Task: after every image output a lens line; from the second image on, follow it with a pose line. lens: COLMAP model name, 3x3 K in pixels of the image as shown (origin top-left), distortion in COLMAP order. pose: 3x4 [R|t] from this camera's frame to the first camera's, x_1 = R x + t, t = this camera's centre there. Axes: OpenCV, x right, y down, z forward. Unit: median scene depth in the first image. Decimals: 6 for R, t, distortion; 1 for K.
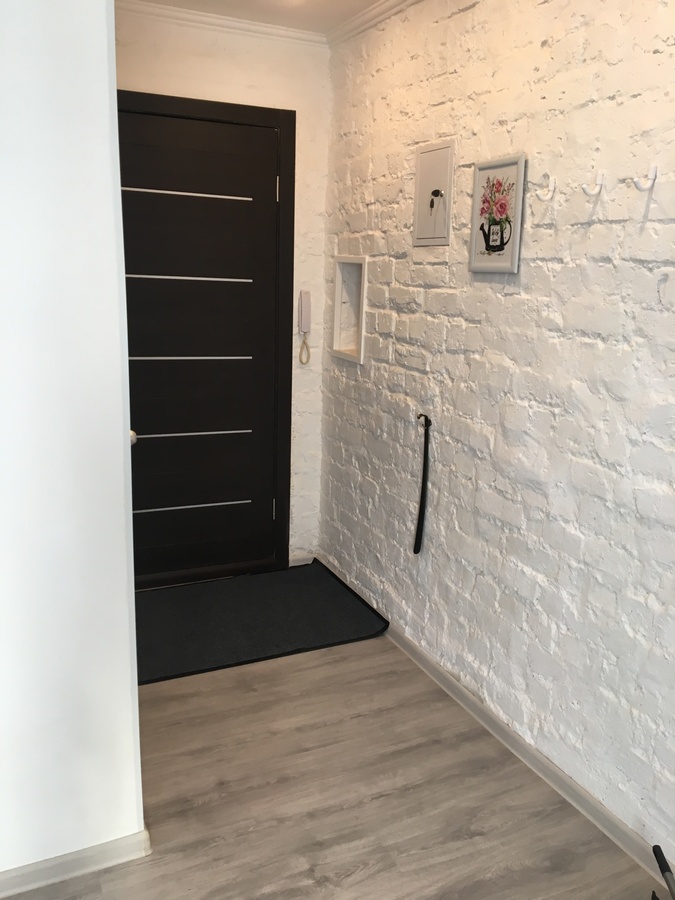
lens RADIAL K [[754.7, 0, 338.1], [0, 754.7, 445.5], [0, 0, 1]] dist [0.089768, -0.138329]
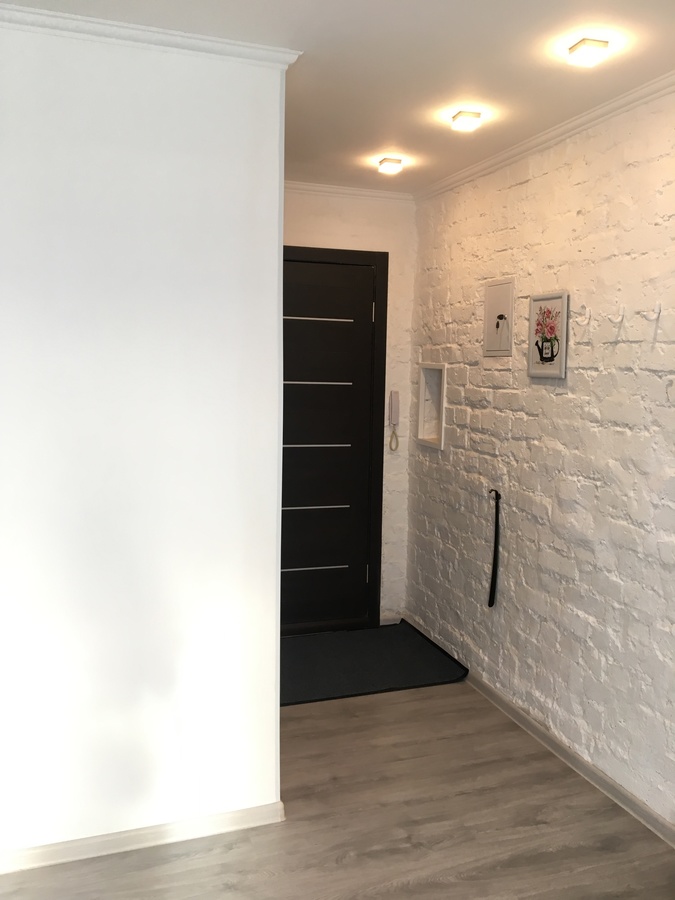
lens RADIAL K [[754.7, 0, 338.1], [0, 754.7, 445.5], [0, 0, 1]] dist [0.089768, -0.138329]
pose [[0.994913, -0.002857, -0.100698, -0.017505], [-0.009455, 0.992536, -0.121584, 0.045811], [0.100293, 0.121918, 0.987460, -0.288168]]
